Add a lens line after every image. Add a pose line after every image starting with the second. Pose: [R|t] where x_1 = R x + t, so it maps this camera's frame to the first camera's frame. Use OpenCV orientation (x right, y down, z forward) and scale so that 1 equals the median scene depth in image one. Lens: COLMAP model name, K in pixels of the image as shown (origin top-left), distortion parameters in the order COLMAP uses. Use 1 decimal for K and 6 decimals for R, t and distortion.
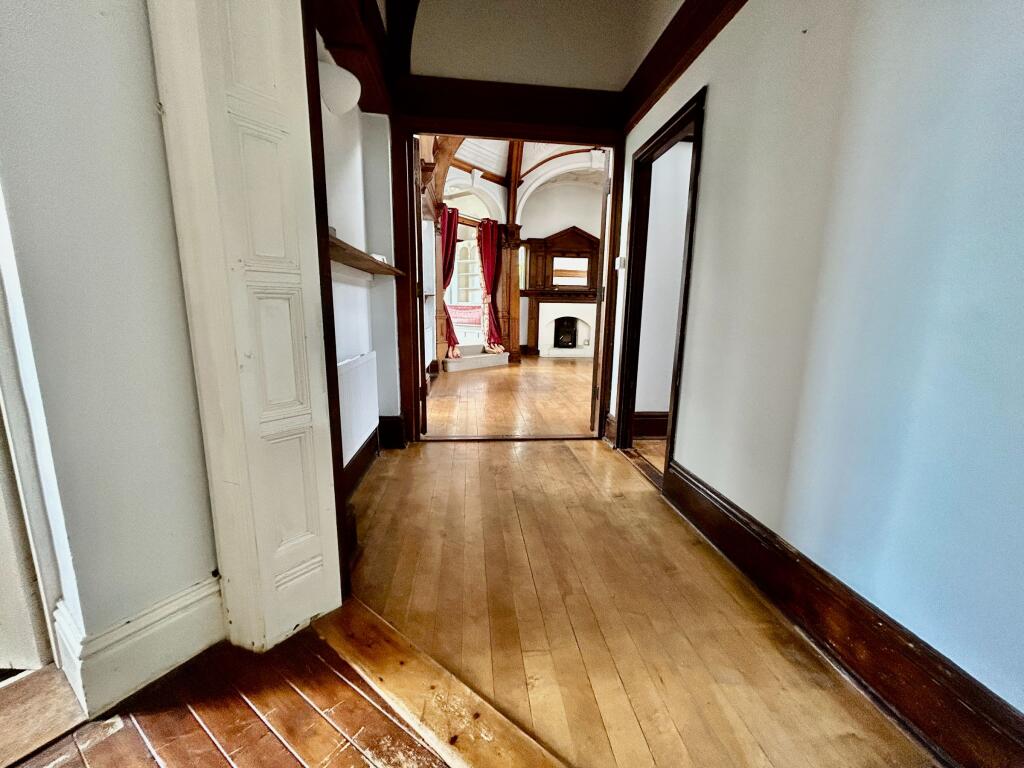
lens RADIAL K [[412.1, 0, 512.0], [0, 412.1, 384.0], [0, 0, 1]] dist [-0.001865, 0.000566]
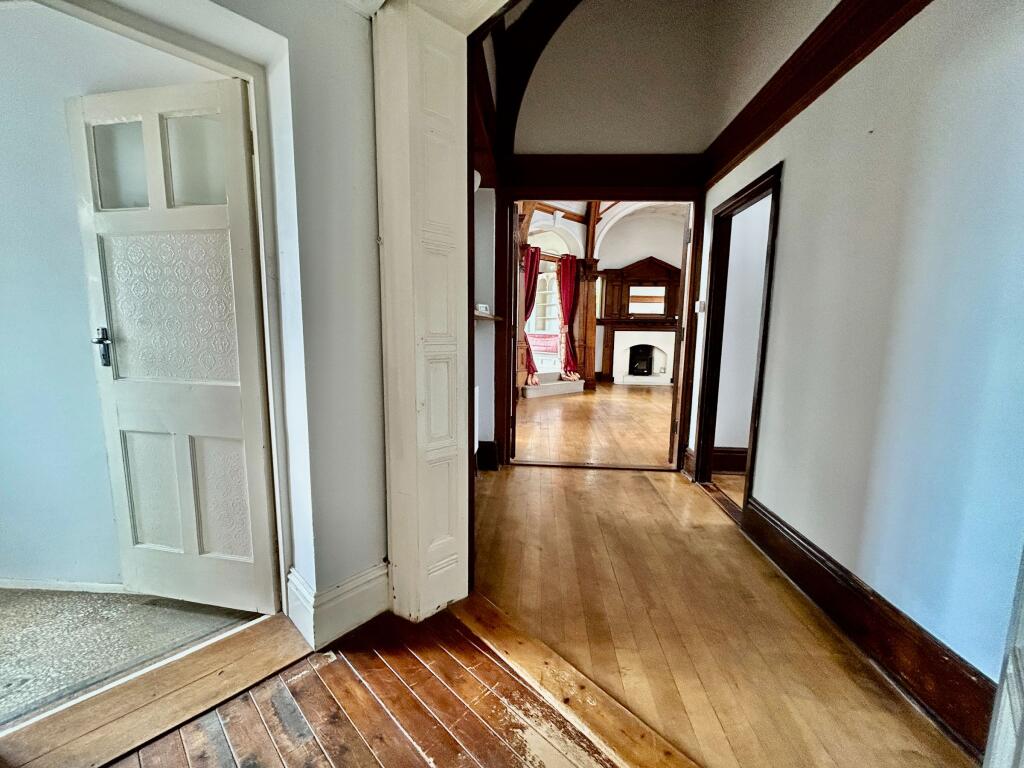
lens RADIAL K [[412.1, 0, 512.0], [0, 412.1, 384.0], [0, 0, 1]] dist [-0.001865, 0.000566]
pose [[0.985770, 0.020282, -0.166870, -0.050640], [-0.028887, 0.998366, -0.049304, -0.037639], [0.165597, 0.053422, 0.984746, -0.173813]]
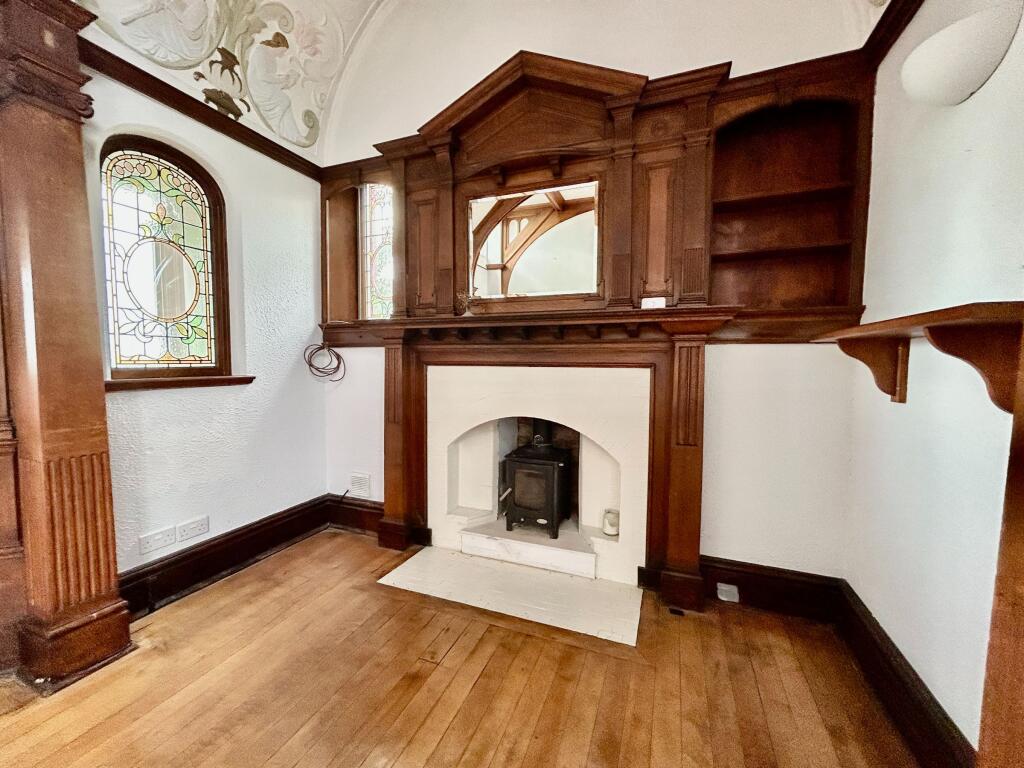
lens RADIAL K [[412.1, 0, 512.0], [0, 412.1, 384.0], [0, 0, 1]] dist [-0.001865, 0.000566]
pose [[0.887693, 0.017914, -0.460087, 1.102158], [-0.075100, 0.991495, -0.106293, -0.700881], [0.454270, 0.128908, 0.881488, 3.437796]]
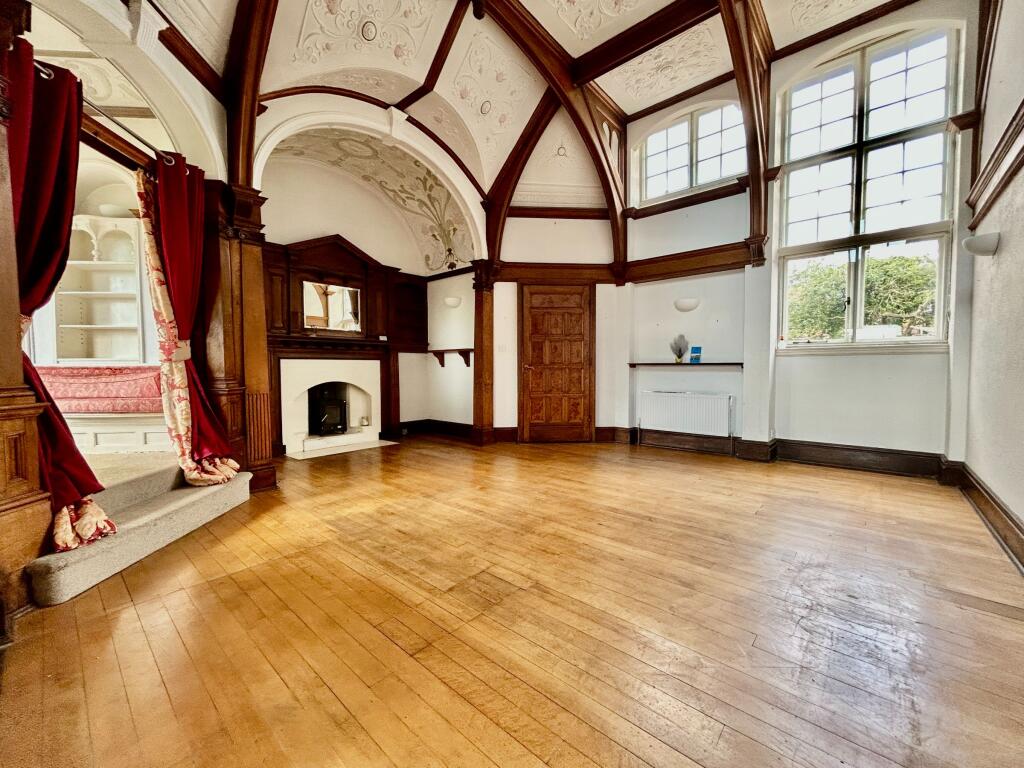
lens RADIAL K [[412.1, 0, 512.0], [0, 412.1, 384.0], [0, 0, 1]] dist [-0.001865, 0.000566]
pose [[0.737101, -0.044931, 0.674288, -0.338857], [0.134861, 0.987497, -0.081623, -0.347701], [-0.662190, 0.151099, 0.733944, 1.772193]]
